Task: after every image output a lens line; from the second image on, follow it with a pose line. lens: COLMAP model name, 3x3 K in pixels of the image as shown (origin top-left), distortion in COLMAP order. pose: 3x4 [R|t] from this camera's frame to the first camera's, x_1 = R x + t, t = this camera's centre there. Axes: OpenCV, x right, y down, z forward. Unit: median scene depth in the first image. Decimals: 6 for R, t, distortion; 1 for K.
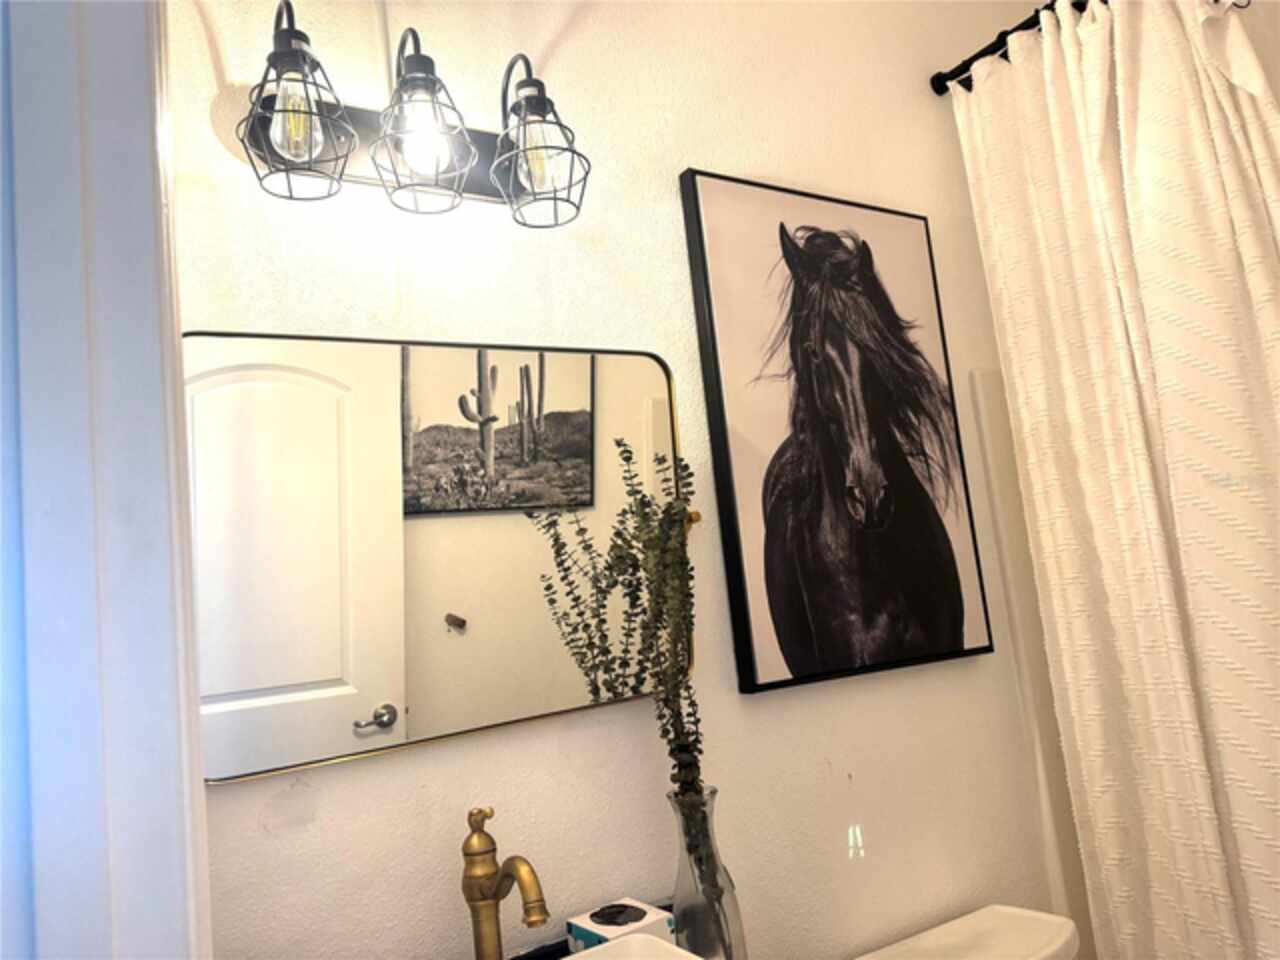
lens RADIAL K [[904.7, 0, 634.5], [0, 904.7, 489.9], [0, 0, 1]] dist [0.095726, -0.140058]
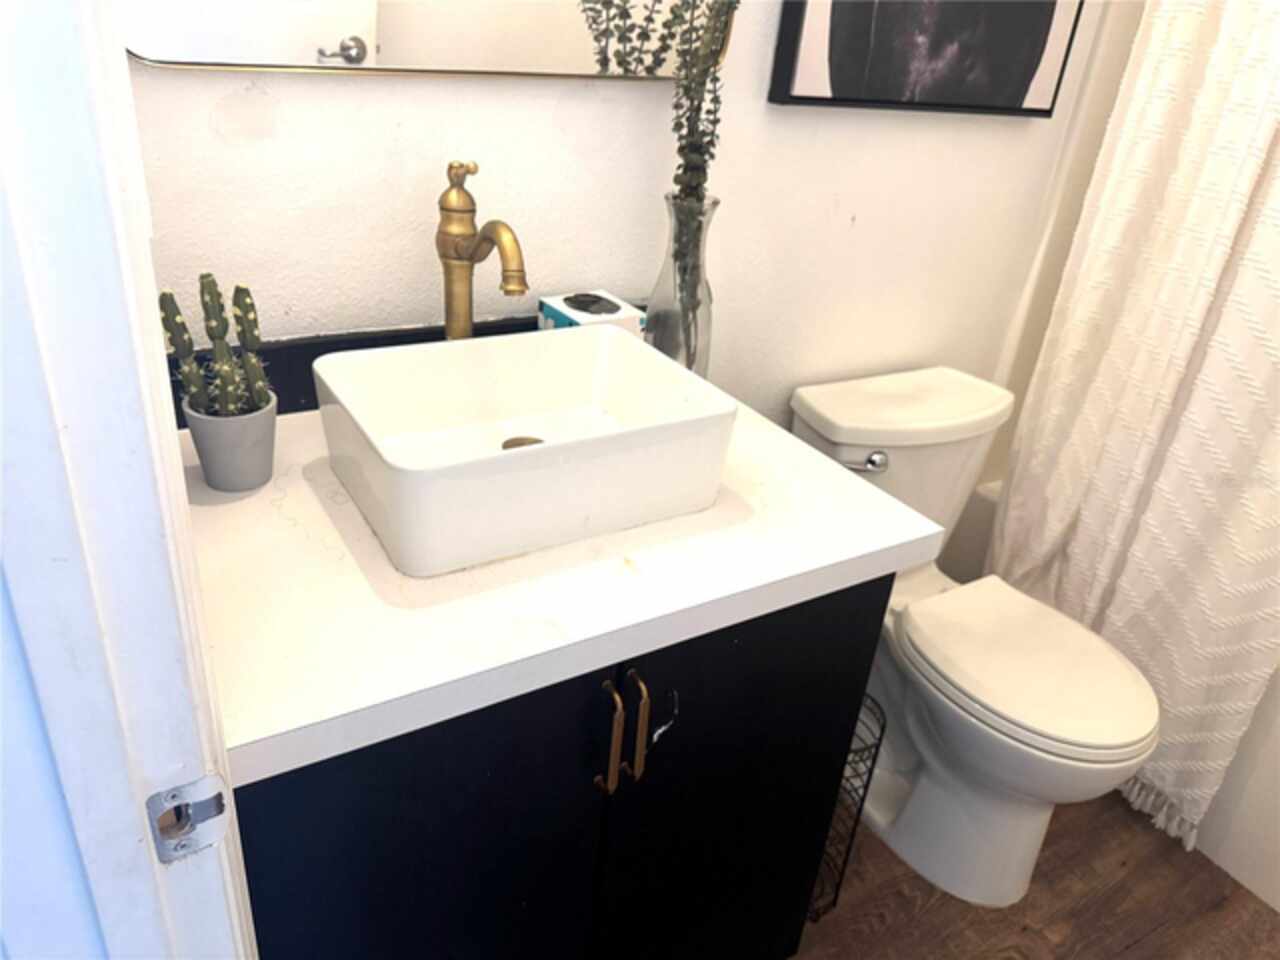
lens RADIAL K [[912.6, 0, 614.2], [0, 912.6, 478.6], [0, 0, 1]] dist [-0.028712, -0.000917]
pose [[0.981372, 0.176705, 0.075387, -0.031489], [-0.188094, 0.803902, 0.564236, 0.061132], [0.039099, -0.567905, 0.822165, 0.101902]]
